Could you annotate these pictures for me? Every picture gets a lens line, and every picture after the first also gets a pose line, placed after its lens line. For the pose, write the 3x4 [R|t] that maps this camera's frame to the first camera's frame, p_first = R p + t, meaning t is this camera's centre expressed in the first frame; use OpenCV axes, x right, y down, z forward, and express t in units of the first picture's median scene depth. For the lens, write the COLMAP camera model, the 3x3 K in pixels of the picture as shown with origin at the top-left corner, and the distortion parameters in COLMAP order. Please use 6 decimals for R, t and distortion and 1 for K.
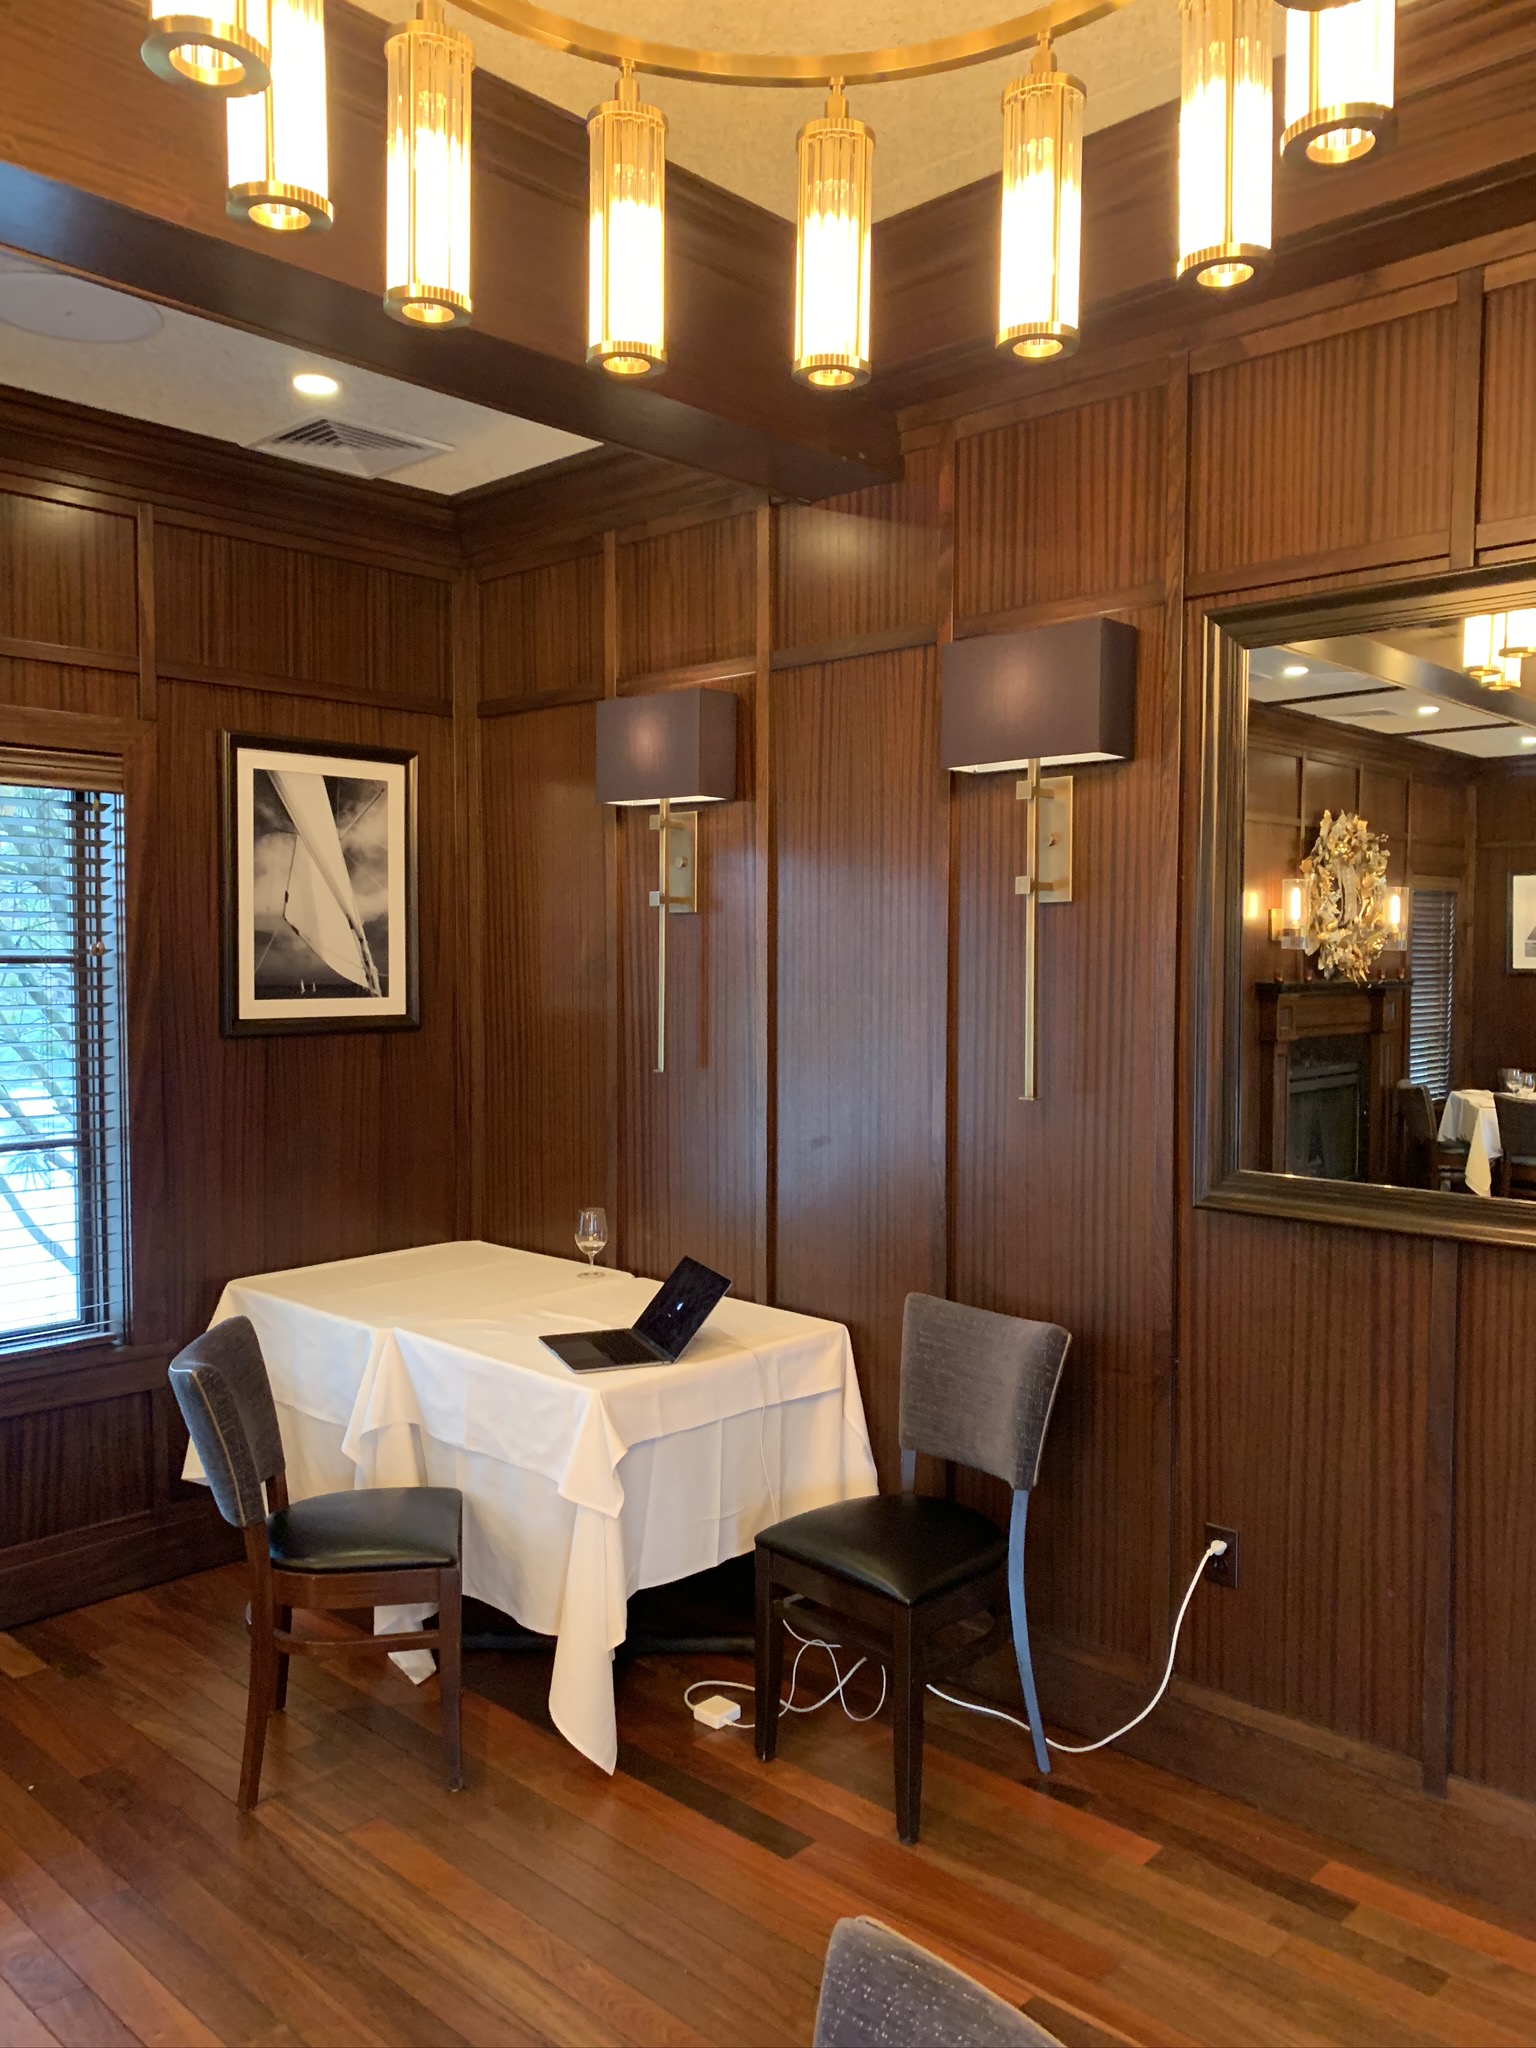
lens RADIAL K [[1575.0, 0, 810.4], [0, 1575.0, 1030.5], [0, 0, 1]] dist [0.044935, -0.054749]
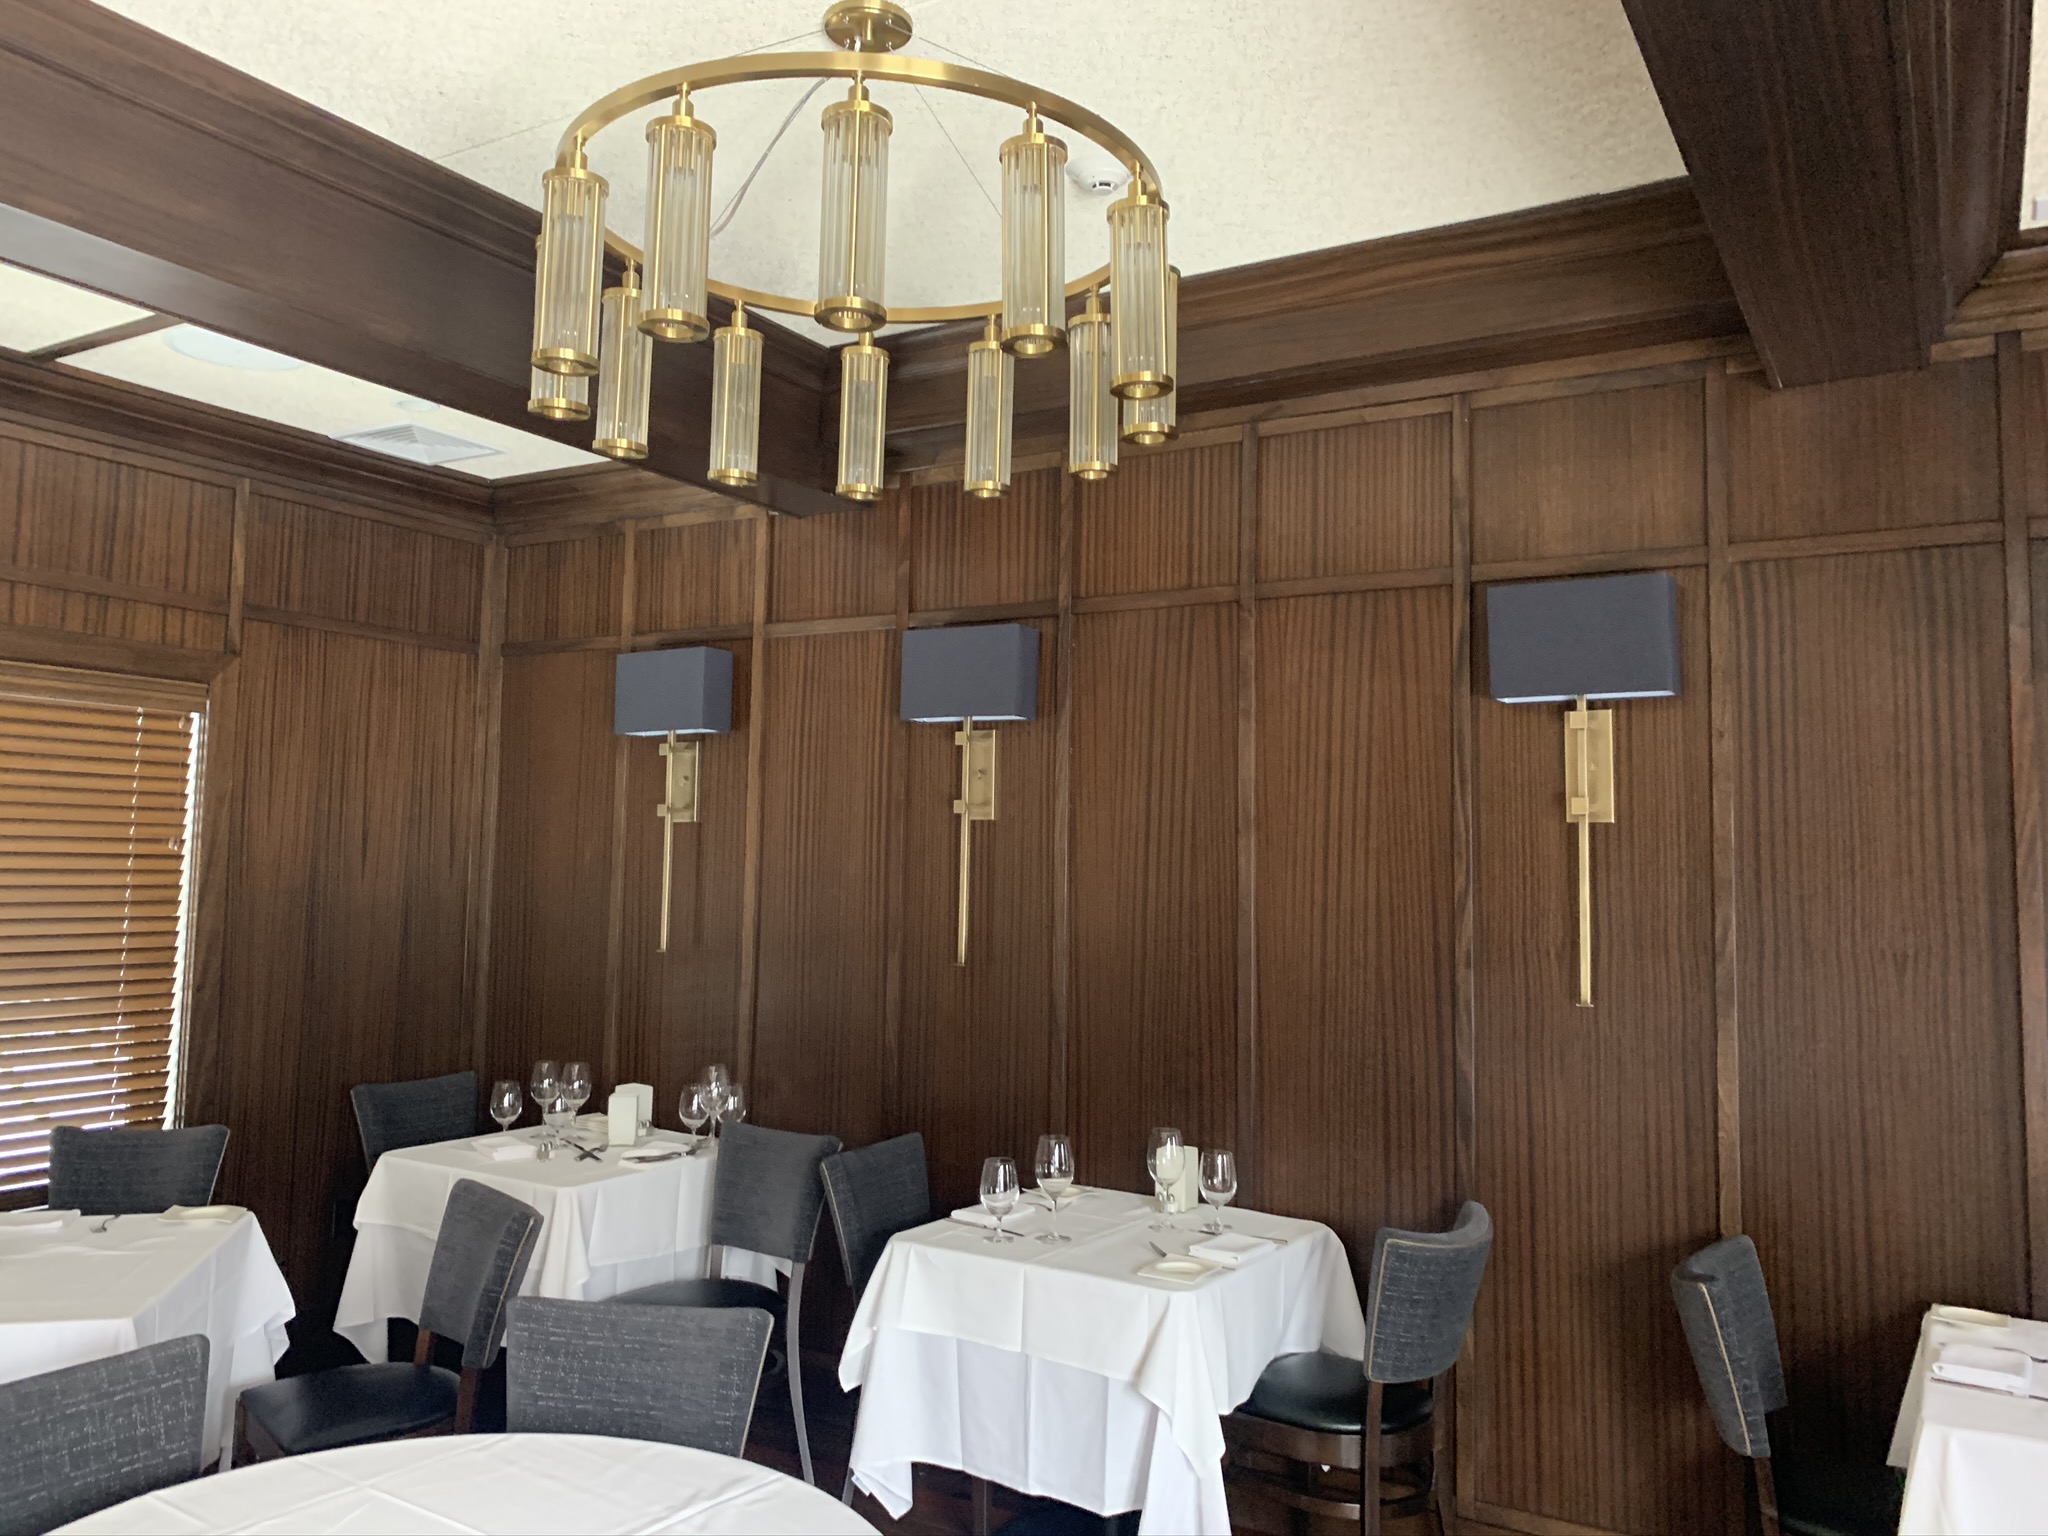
lens RADIAL K [[1542.5, 0, 1021.7], [0, 1542.5, 747.1], [0, 0, 1]] dist [0.132502, -0.195644]
pose [[0.979845, 0.031380, 0.197279, -0.079057], [-0.006692, 0.992187, -0.124582, 0.024222], [-0.199647, 0.120751, 0.972399, -0.331515]]
